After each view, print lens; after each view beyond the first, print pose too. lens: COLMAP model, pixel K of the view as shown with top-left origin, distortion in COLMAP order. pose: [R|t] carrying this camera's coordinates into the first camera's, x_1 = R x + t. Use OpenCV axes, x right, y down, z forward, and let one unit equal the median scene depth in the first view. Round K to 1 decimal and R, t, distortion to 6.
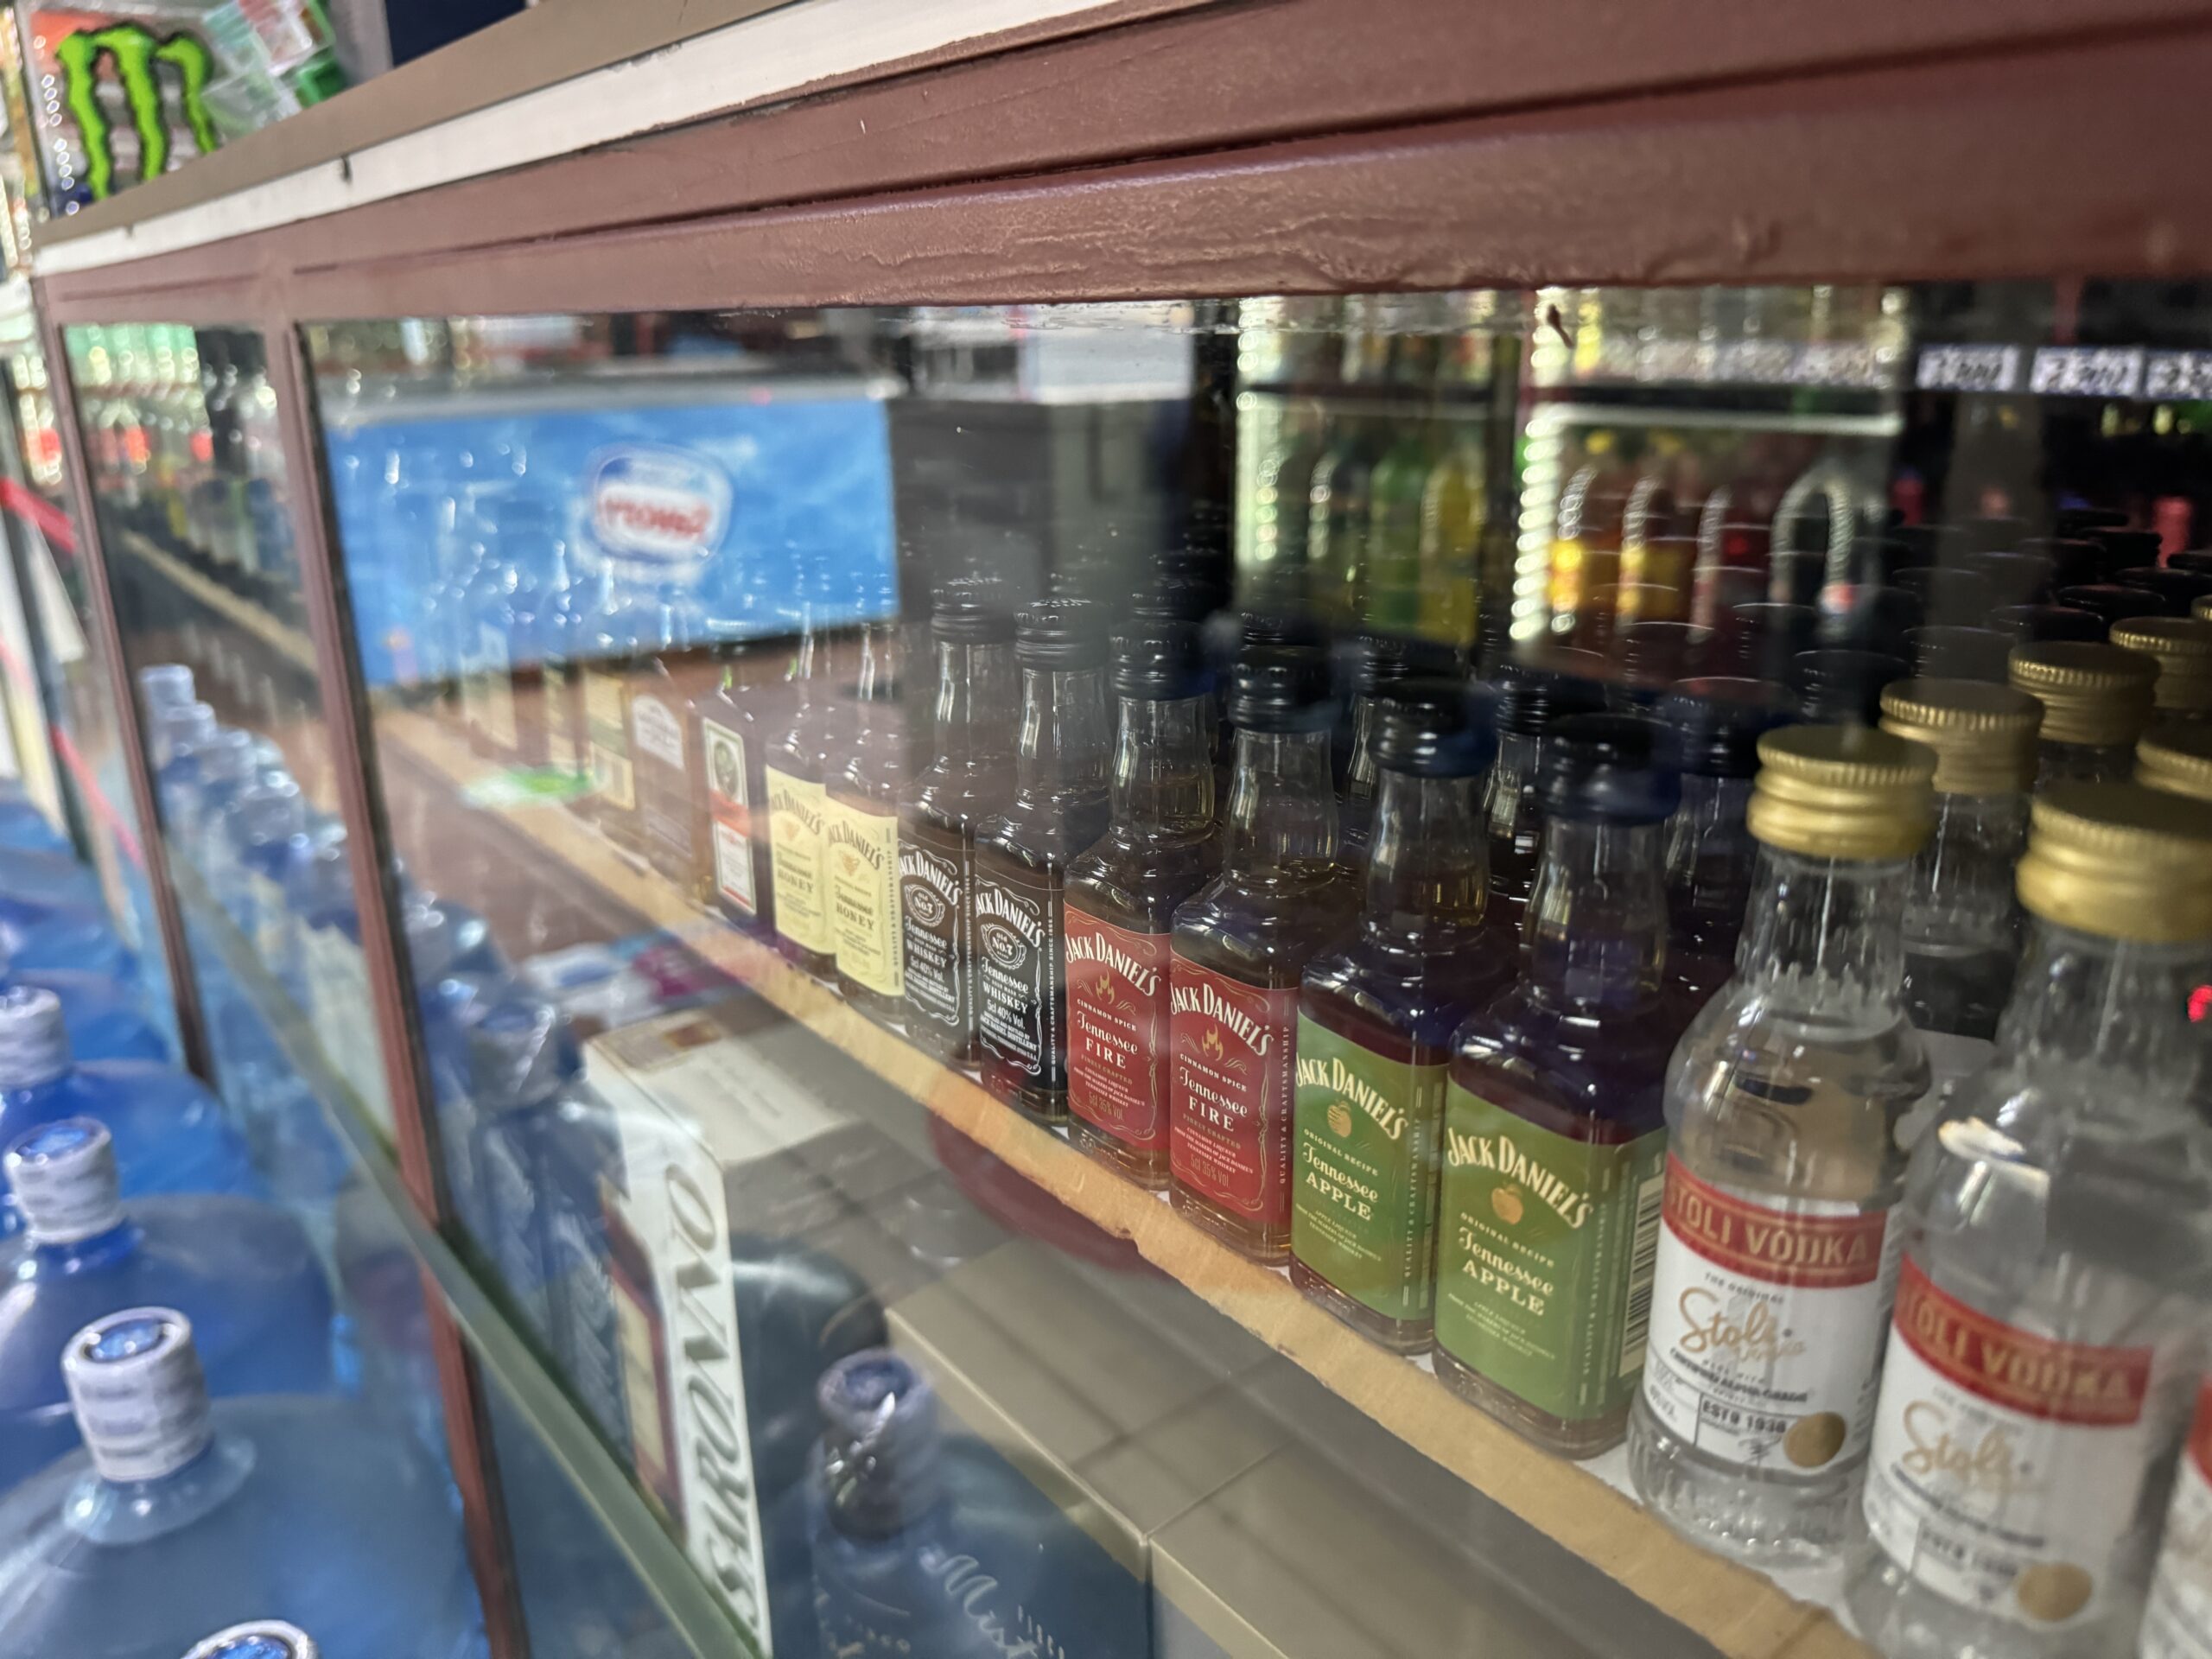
lens RADIAL K [[1620.4, 0, 1106.0], [0, 1620.4, 829.5], [0, 0, 1]] dist [-0.004136, -0.001834]
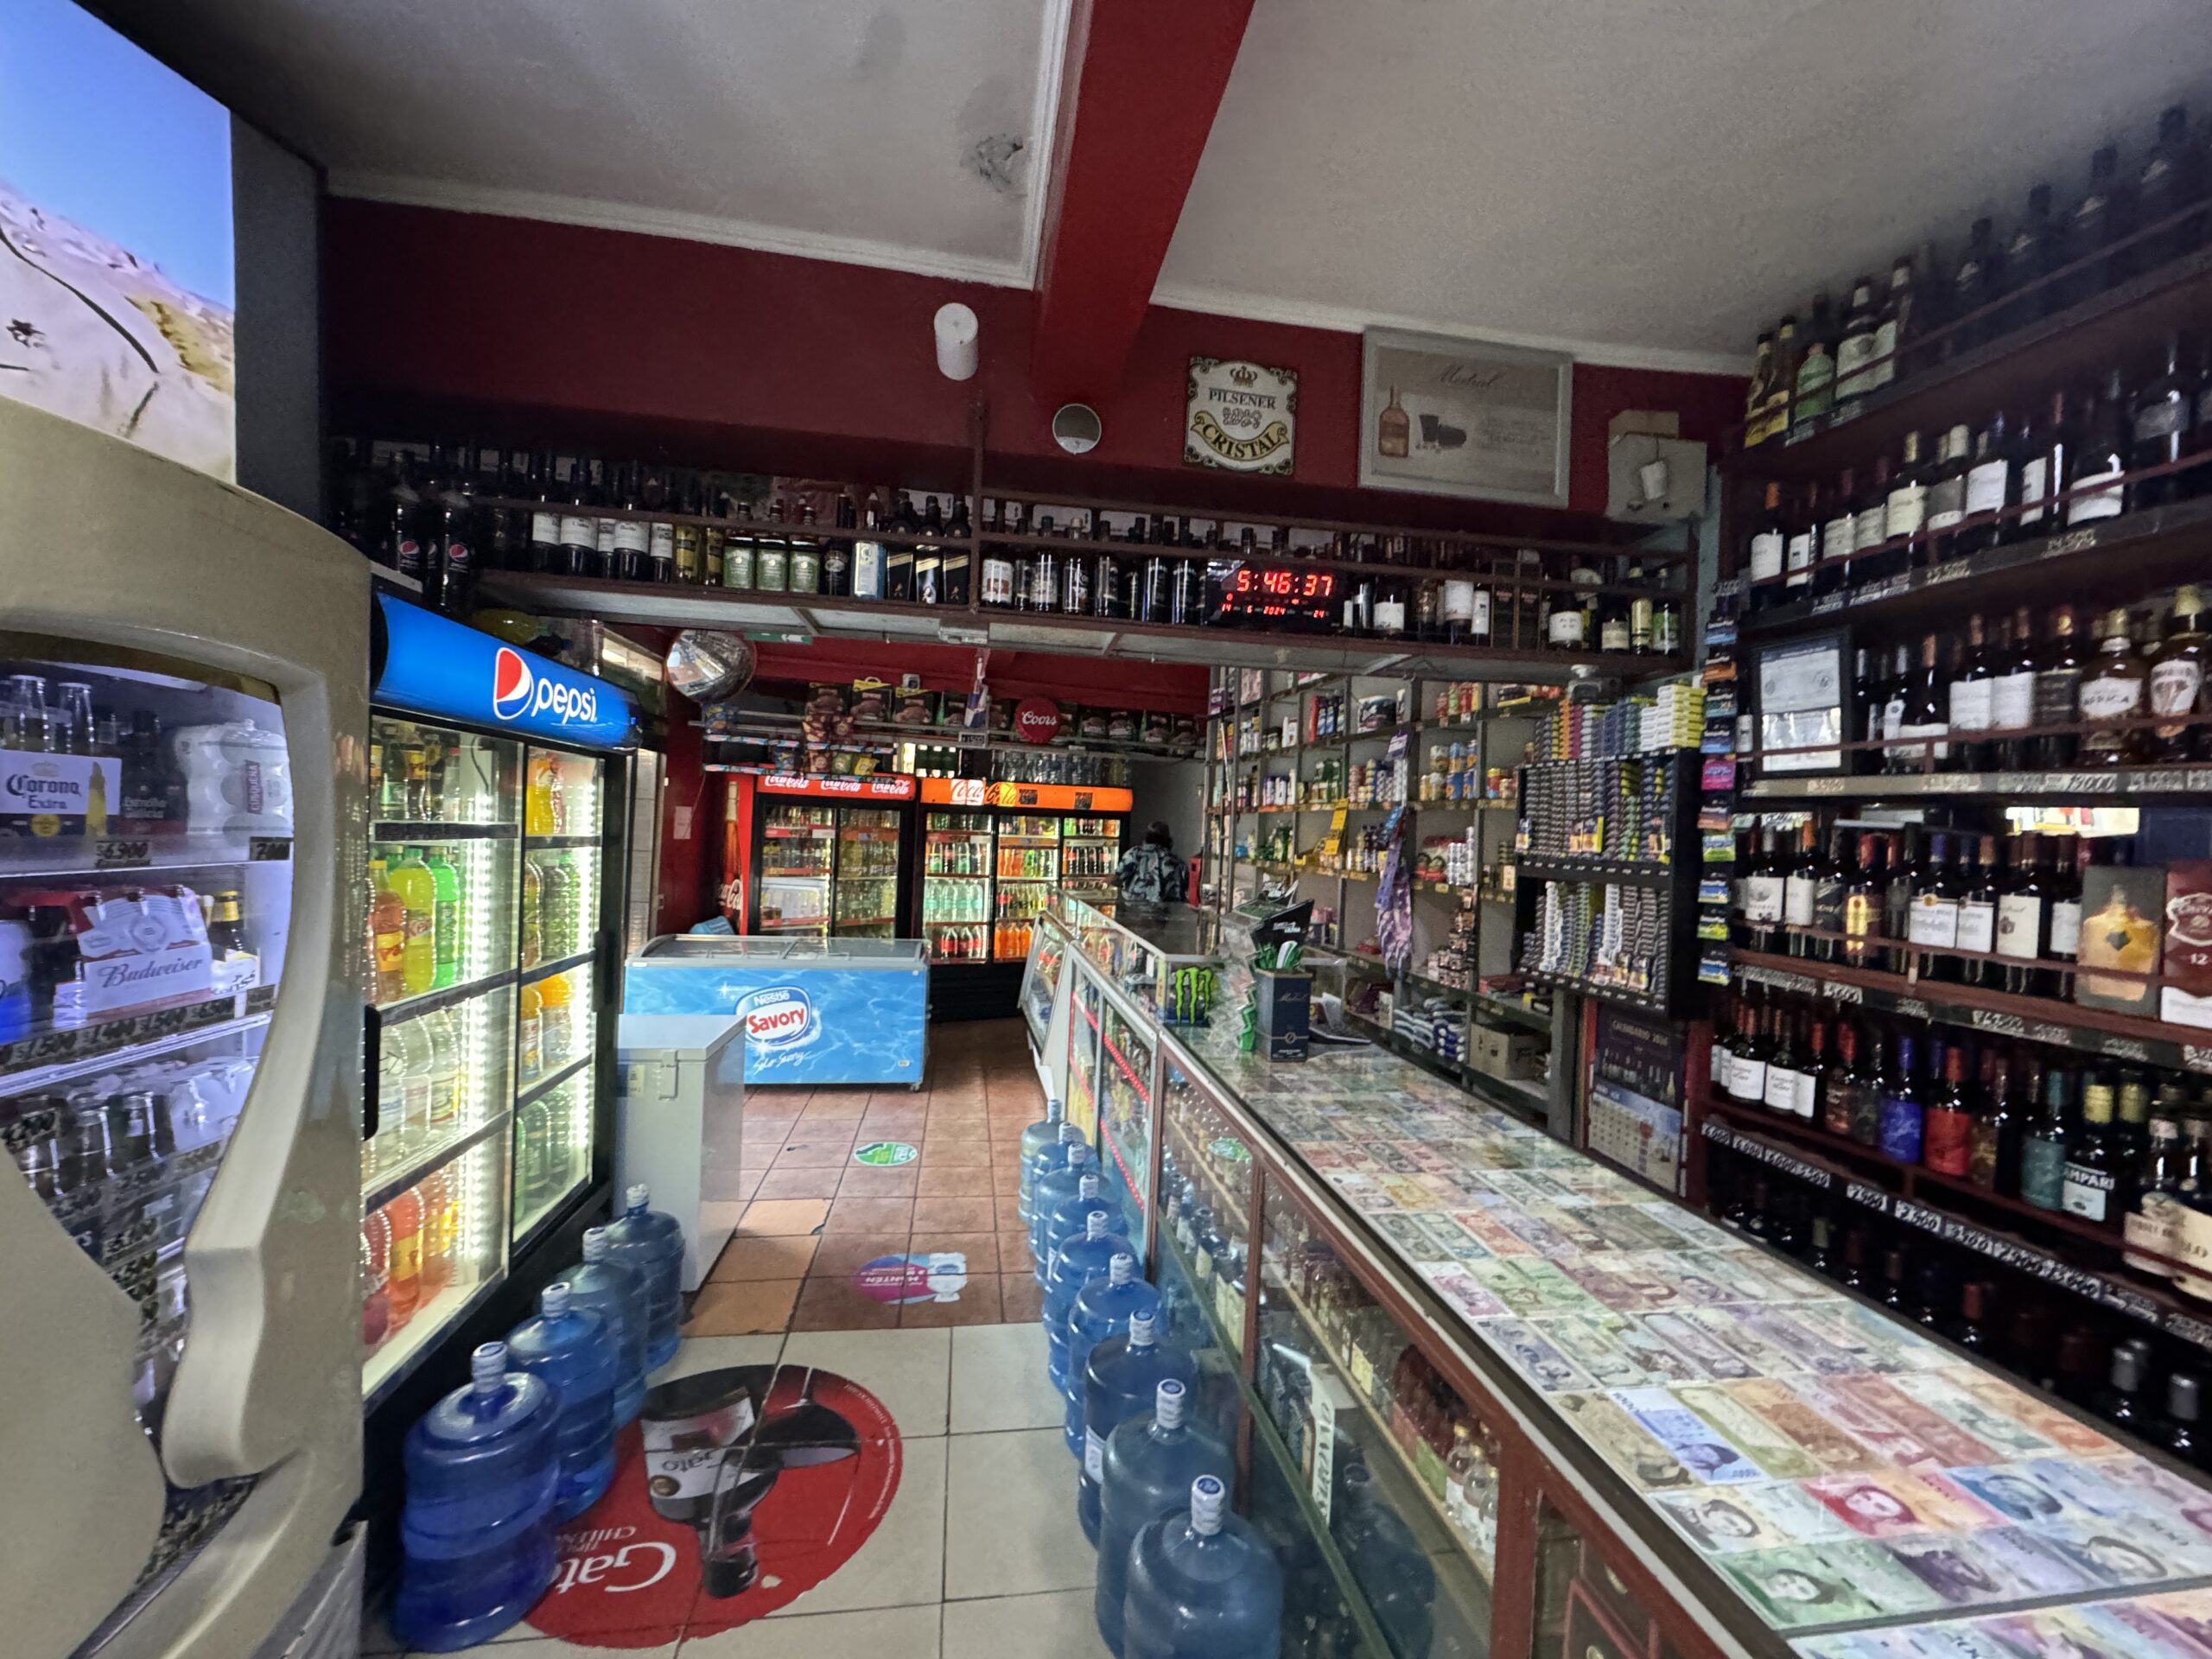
lens RADIAL K [[883.7, 0, 1106.0], [0, 883.7, 829.5], [0, 0, 1]] dist [-0.000990, -0.000075]
pose [[0.877363, 0.057135, -0.476412, 0.322342], [-0.202479, 0.944239, -0.259645, -0.582573], [0.435012, 0.324267, 0.840009, -2.032212]]
